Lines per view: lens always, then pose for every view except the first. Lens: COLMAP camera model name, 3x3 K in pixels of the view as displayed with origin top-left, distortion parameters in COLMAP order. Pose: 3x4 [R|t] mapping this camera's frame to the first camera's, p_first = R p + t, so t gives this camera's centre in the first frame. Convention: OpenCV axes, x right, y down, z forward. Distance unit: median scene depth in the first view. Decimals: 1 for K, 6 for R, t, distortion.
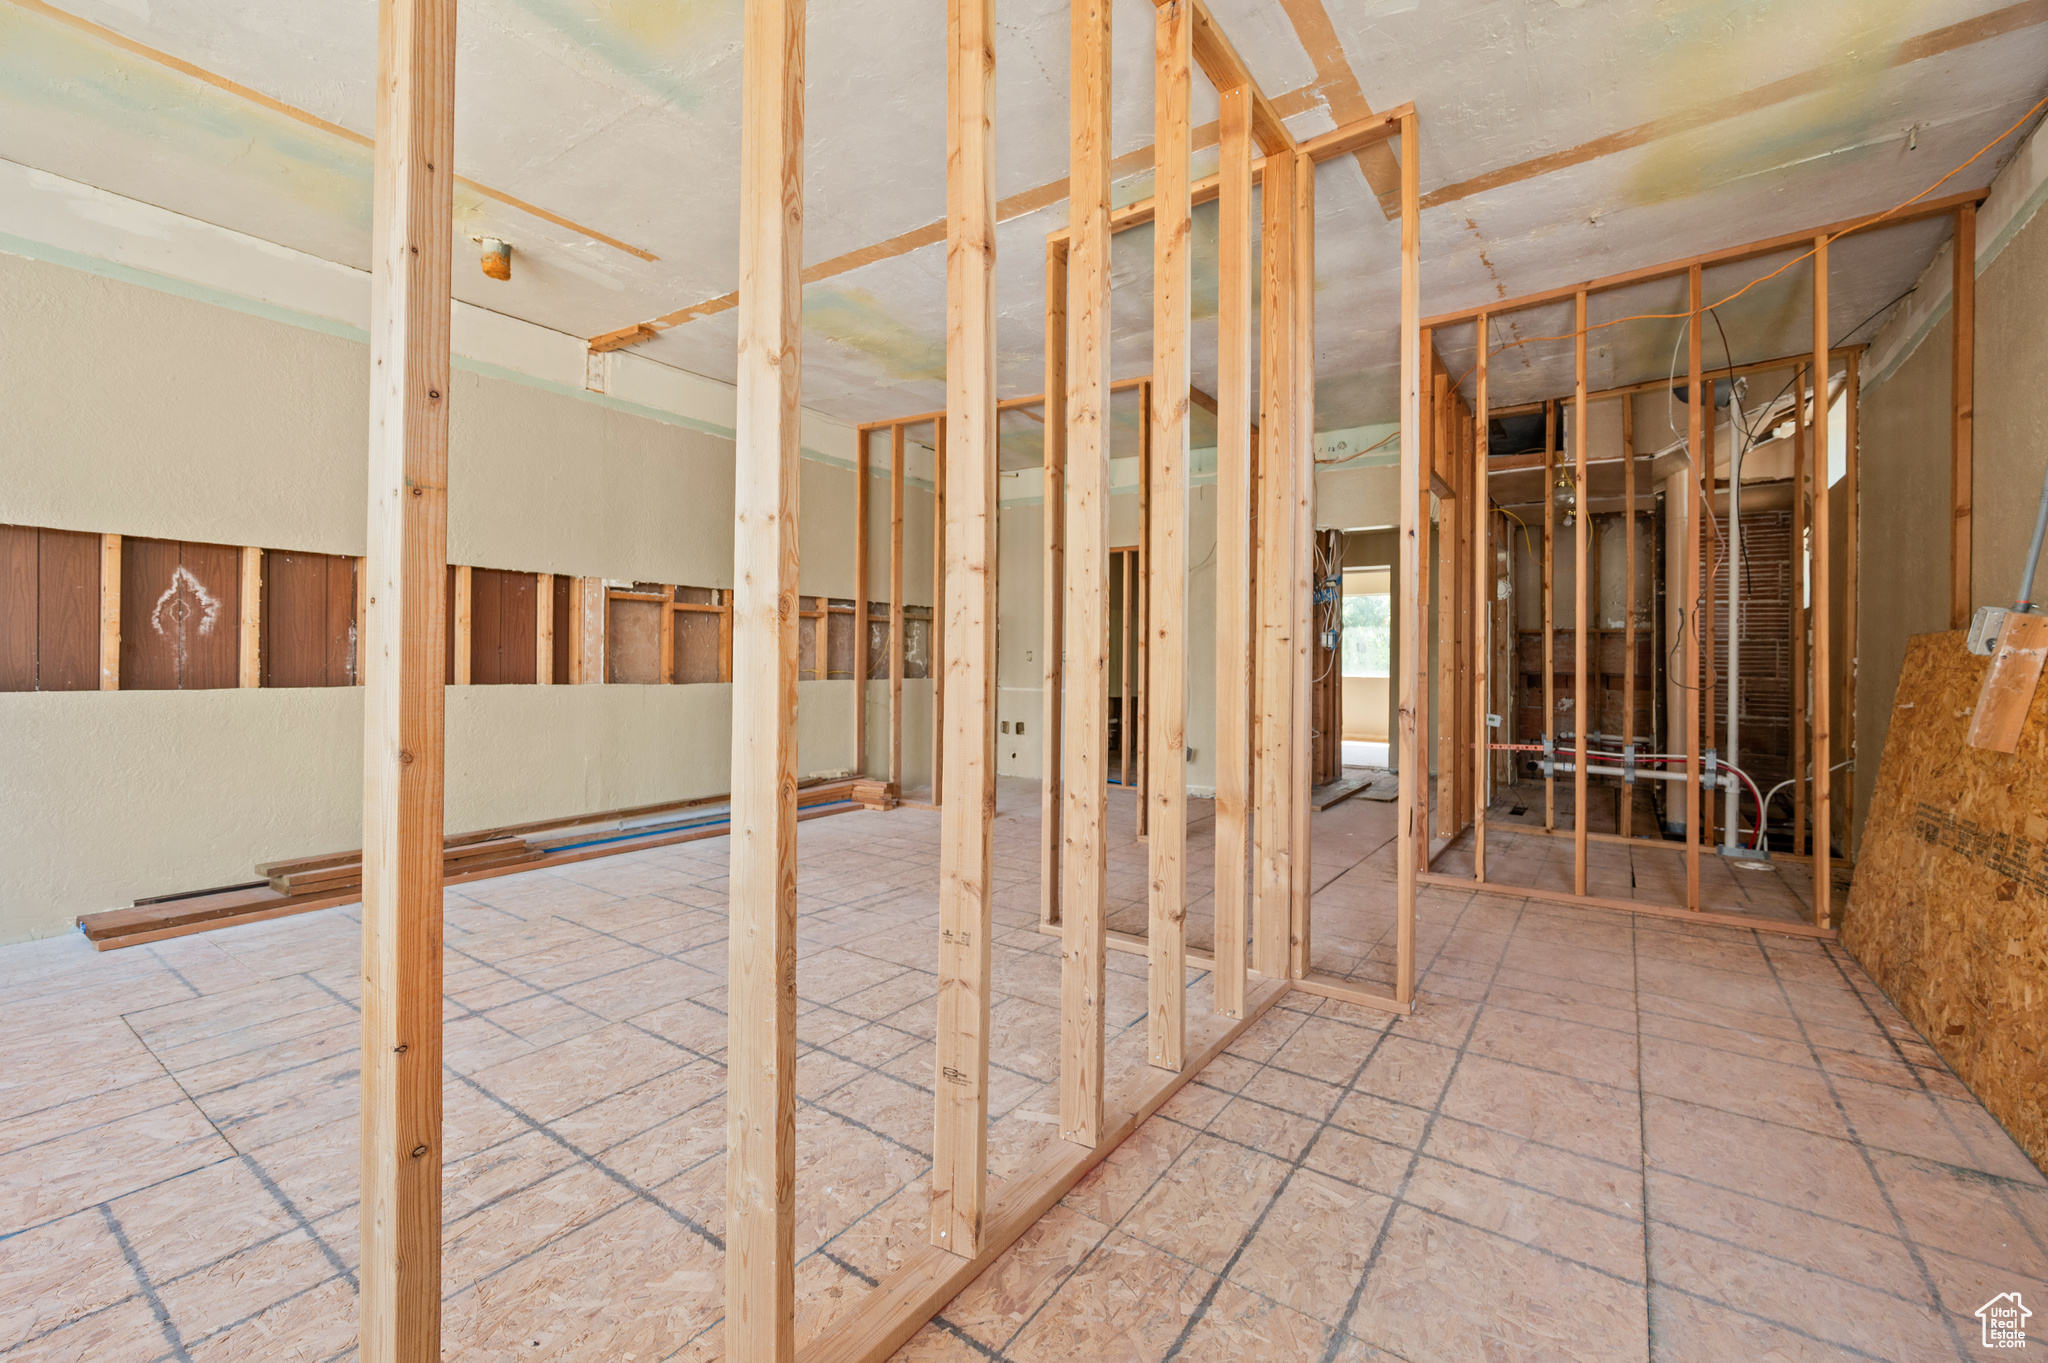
lens RADIAL K [[858.7, 0, 1041.5], [0, 858.7, 647.1], [0, 0, 1]] dist [0.000031, -0.000150]
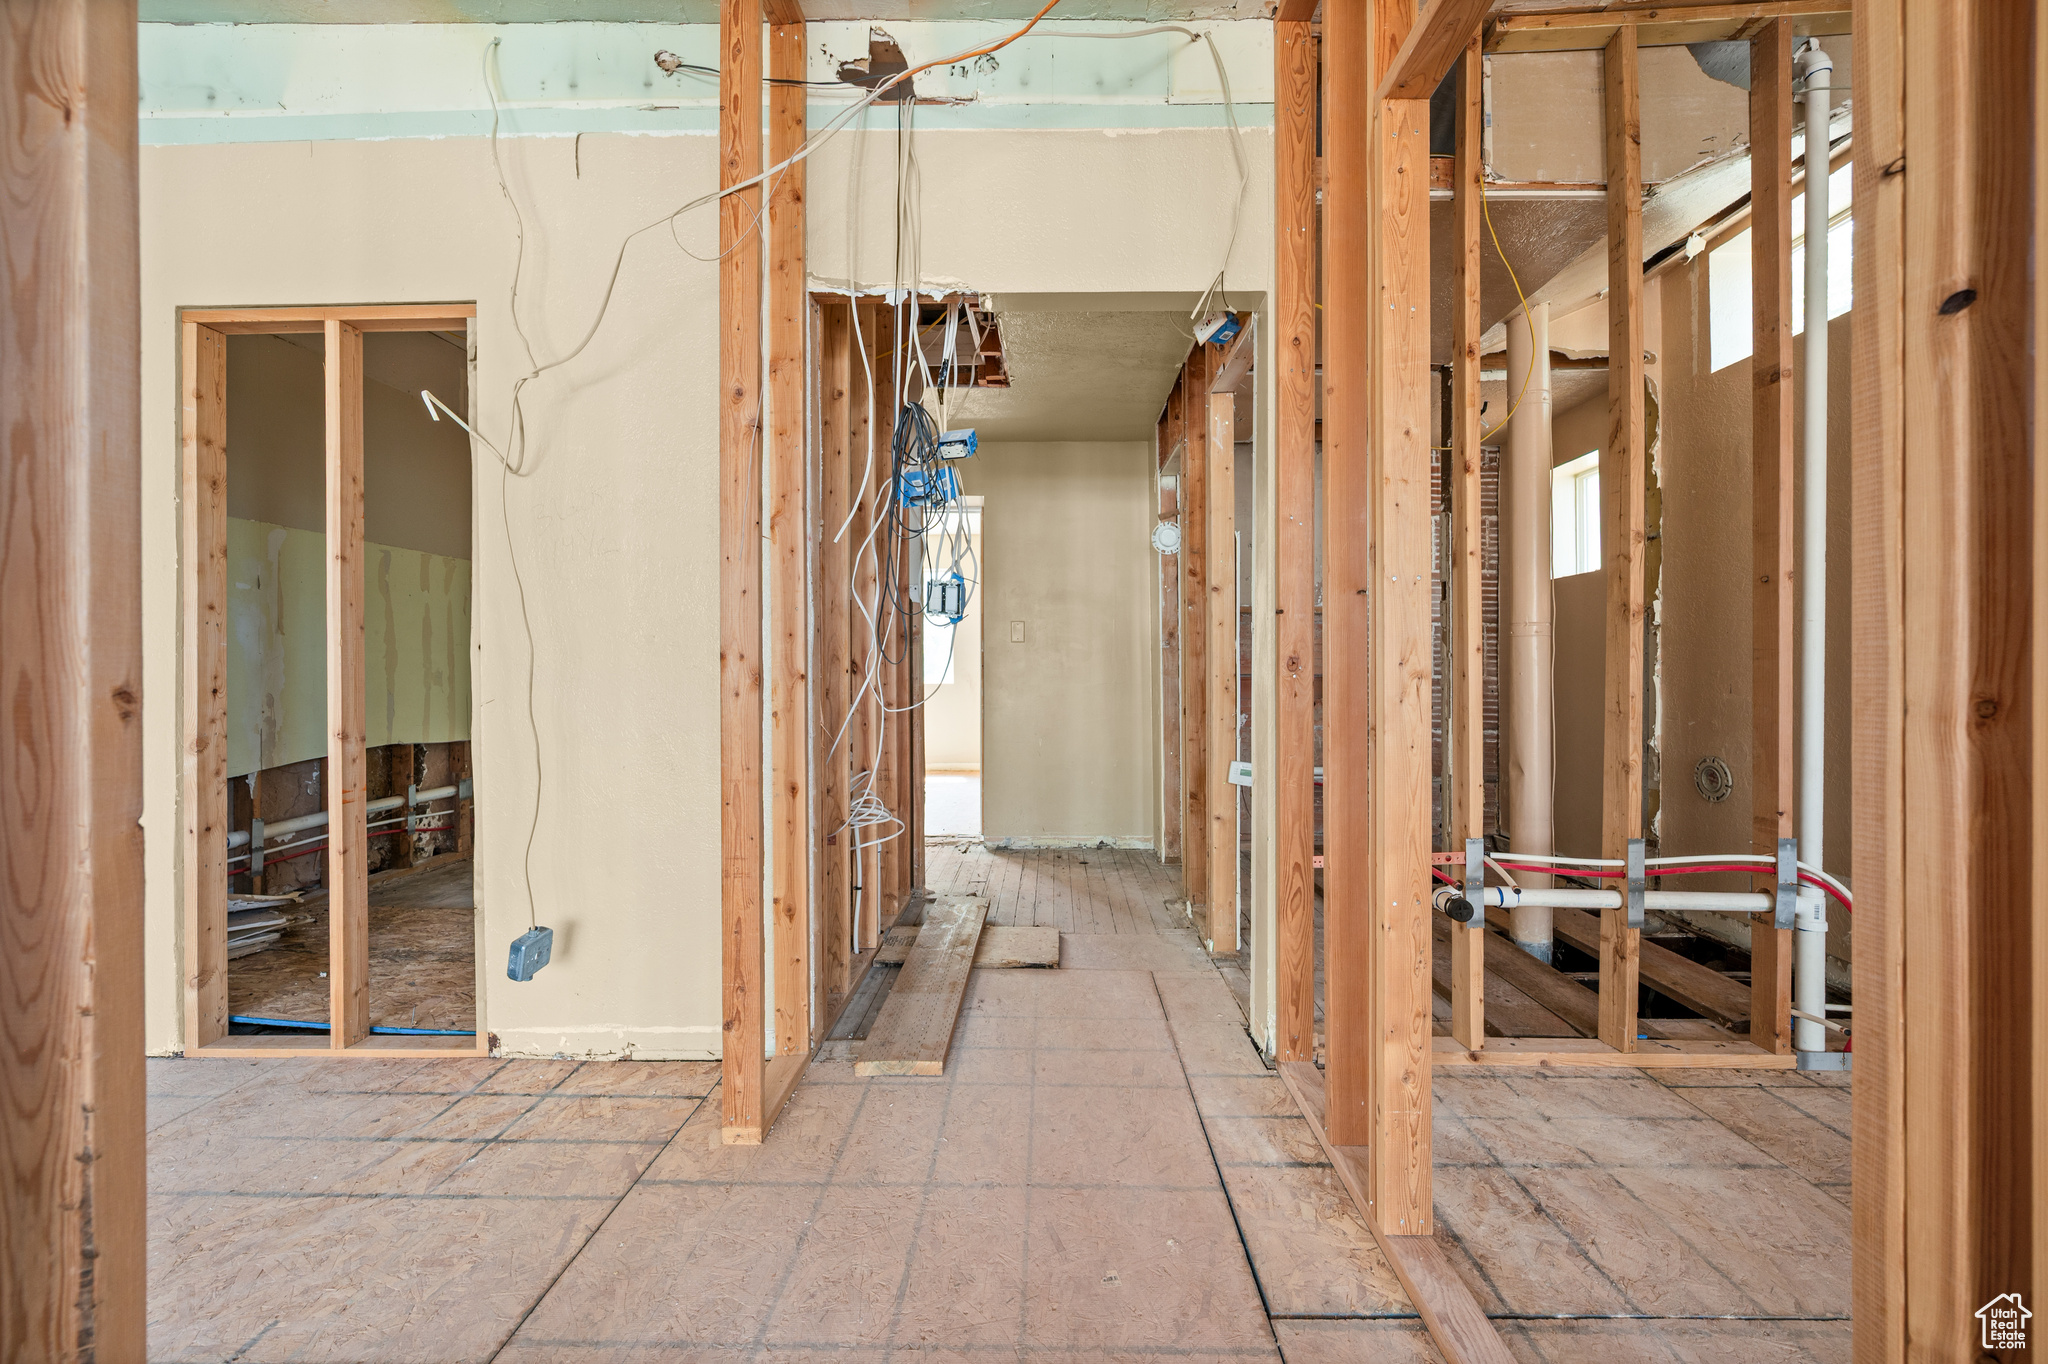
lens RADIAL K [[825.6, 0, 1034.8], [0, 825.6, 671.7], [0, 0, 1]] dist [-0.001026, -0.000146]
pose [[0.839202, -0.015664, 0.543594, 0.204717], [0.003043, 0.999705, 0.024111, 0.017663], [-0.543811, -0.018580, 0.839002, 0.817262]]
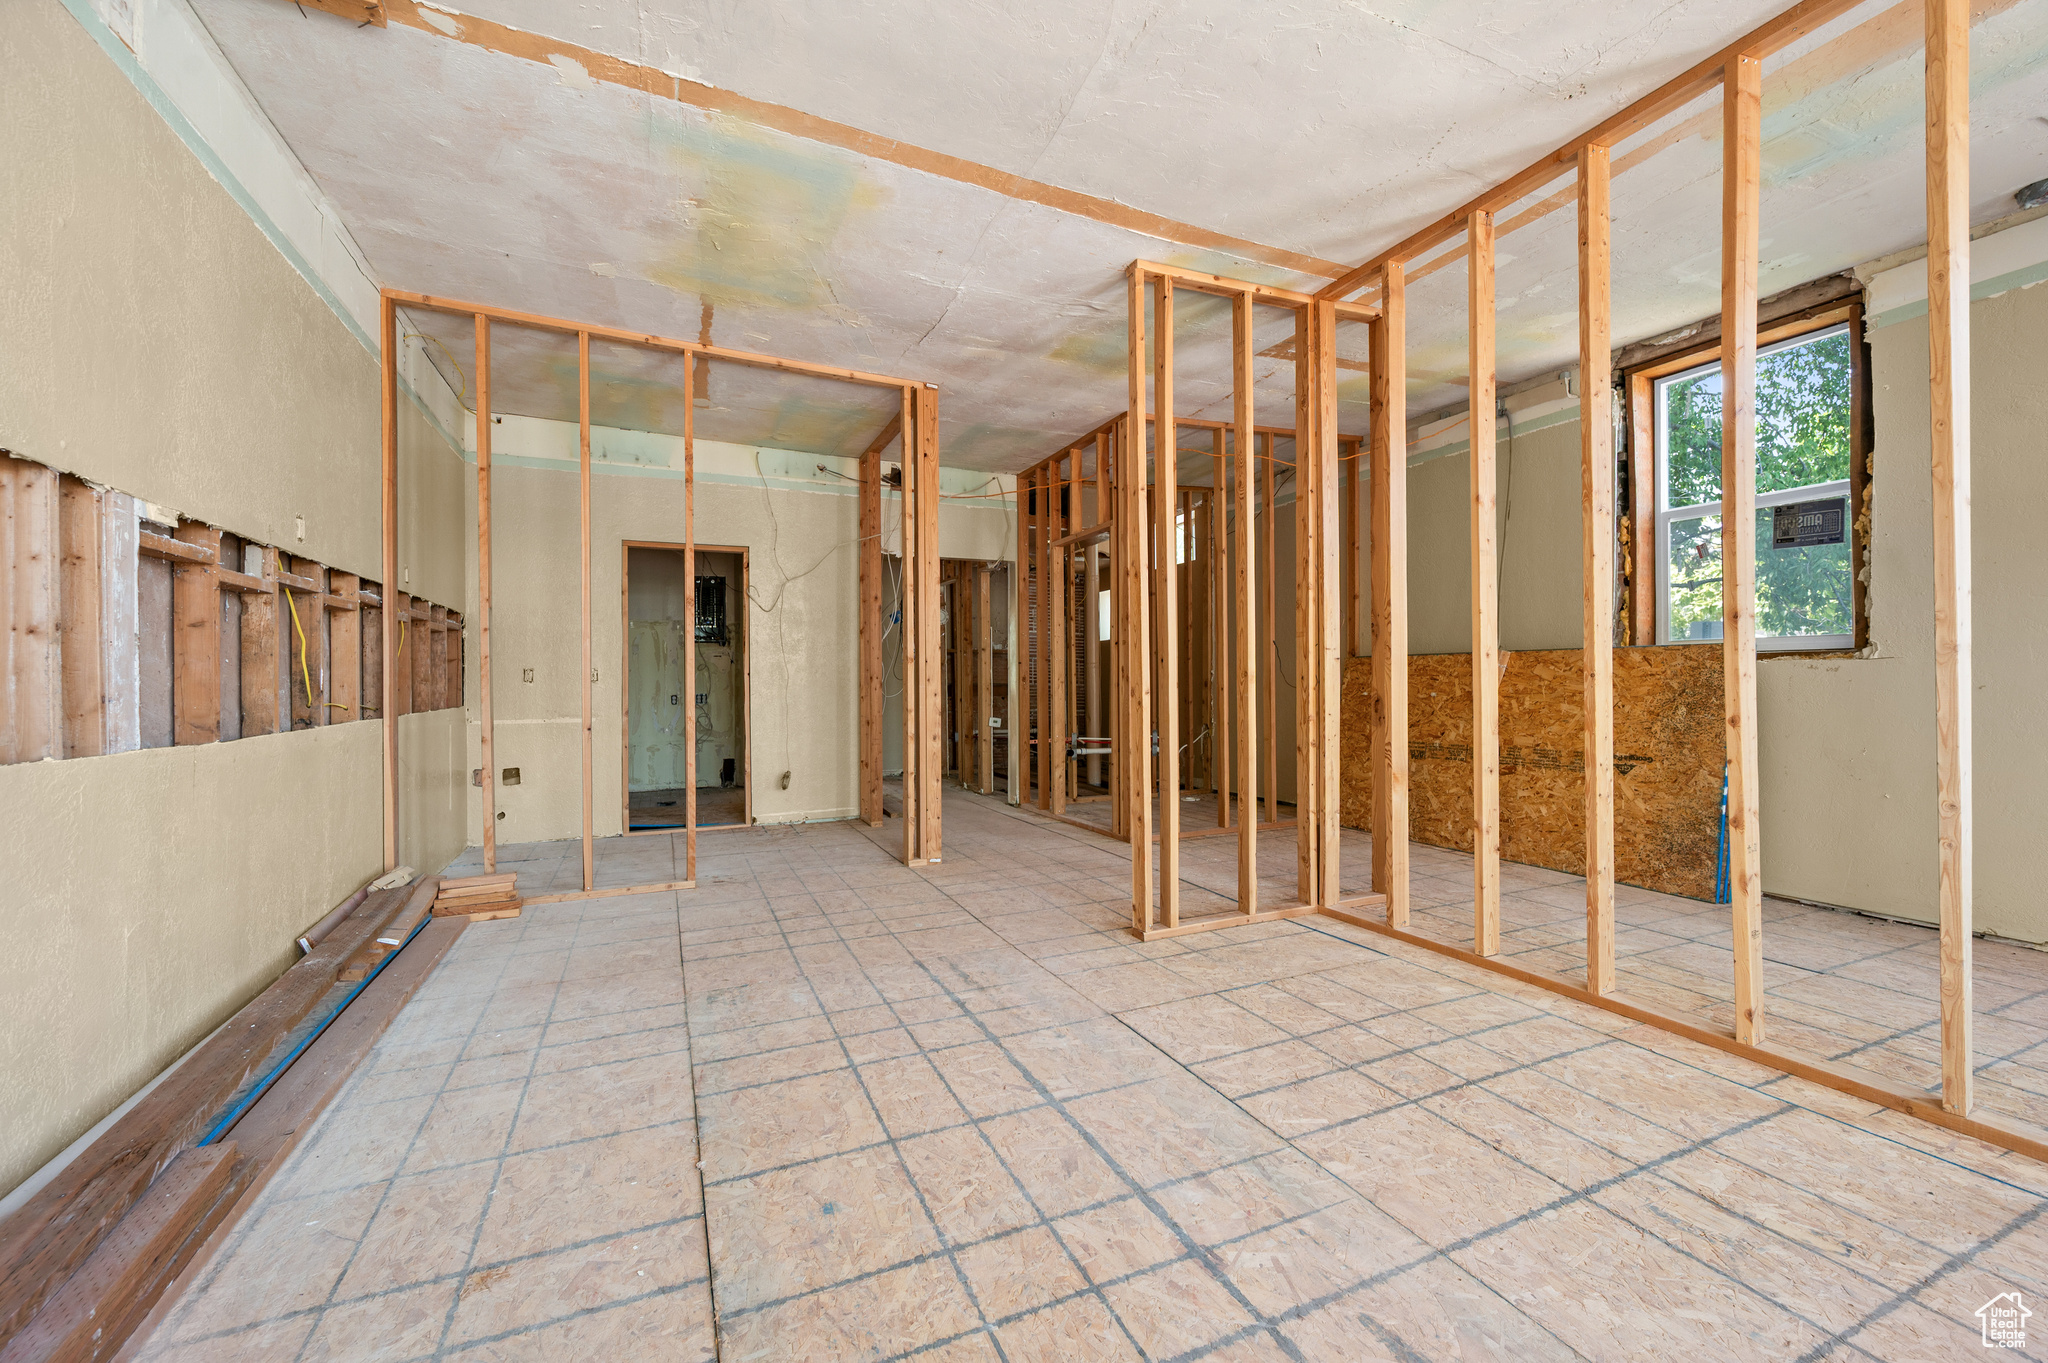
lens RADIAL K [[842.1, 0, 1046.2], [0, 842.1, 675.7], [0, 0, 1]] dist [0.001711, 0.000050]
pose [[0.507360, -0.011583, 0.861657, -0.599715], [-0.001961, 0.999892, 0.014595, -0.000770], [-0.861732, -0.009094, 0.507282, 0.381329]]
